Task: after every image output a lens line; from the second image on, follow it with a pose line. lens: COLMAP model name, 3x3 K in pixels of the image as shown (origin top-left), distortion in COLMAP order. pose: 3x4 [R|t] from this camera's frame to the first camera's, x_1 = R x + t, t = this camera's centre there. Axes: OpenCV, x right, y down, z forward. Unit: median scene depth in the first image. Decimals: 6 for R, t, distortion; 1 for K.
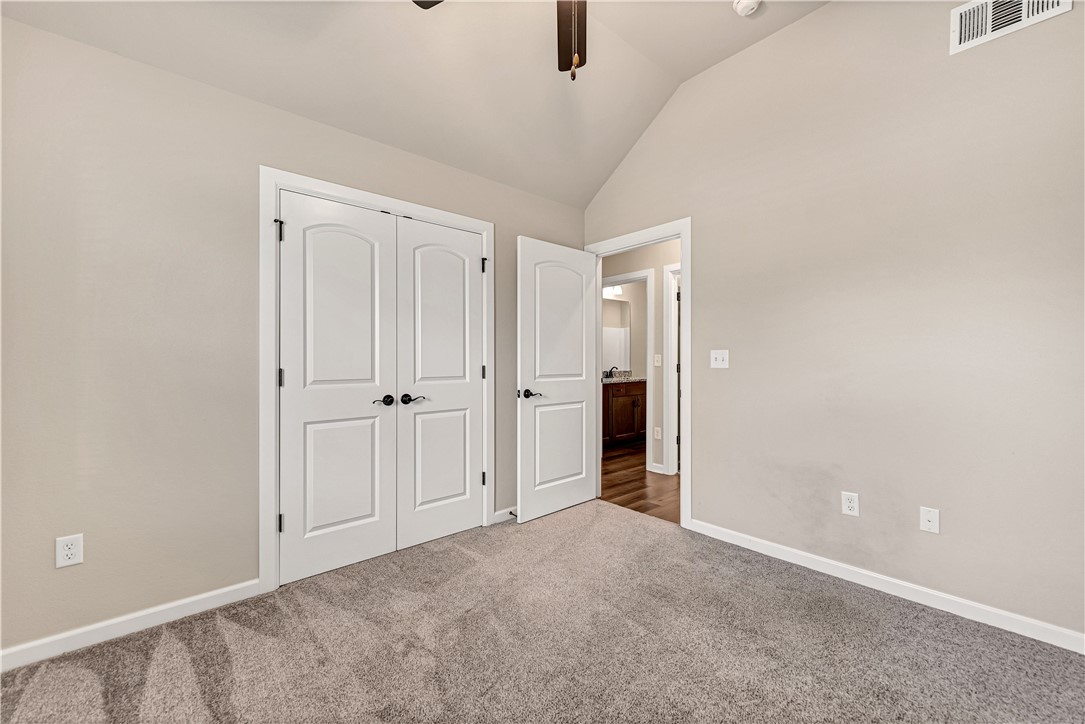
lens RADIAL K [[431.8, 0, 543.5], [0, 431.8, 362.1], [0, 0, 1]] dist [0.012469, -0.000926]
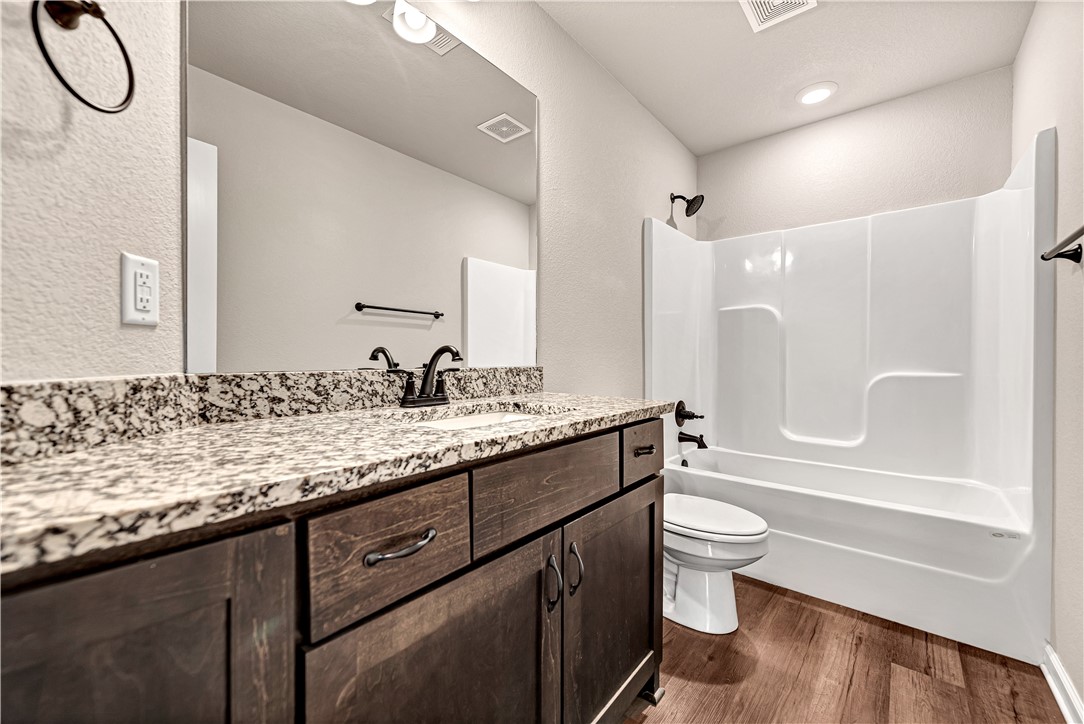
lens RADIAL K [[431.4, 0, 542.1], [0, 431.4, 363.8], [0, 0, 1]] dist [0.012469, -0.000926]
pose [[0.986842, -0.005791, 0.161585, 0.175998], [0.005565, 0.999983, 0.001847, 0.018750], [-0.161593, -0.000923, 0.986857, 0.805852]]
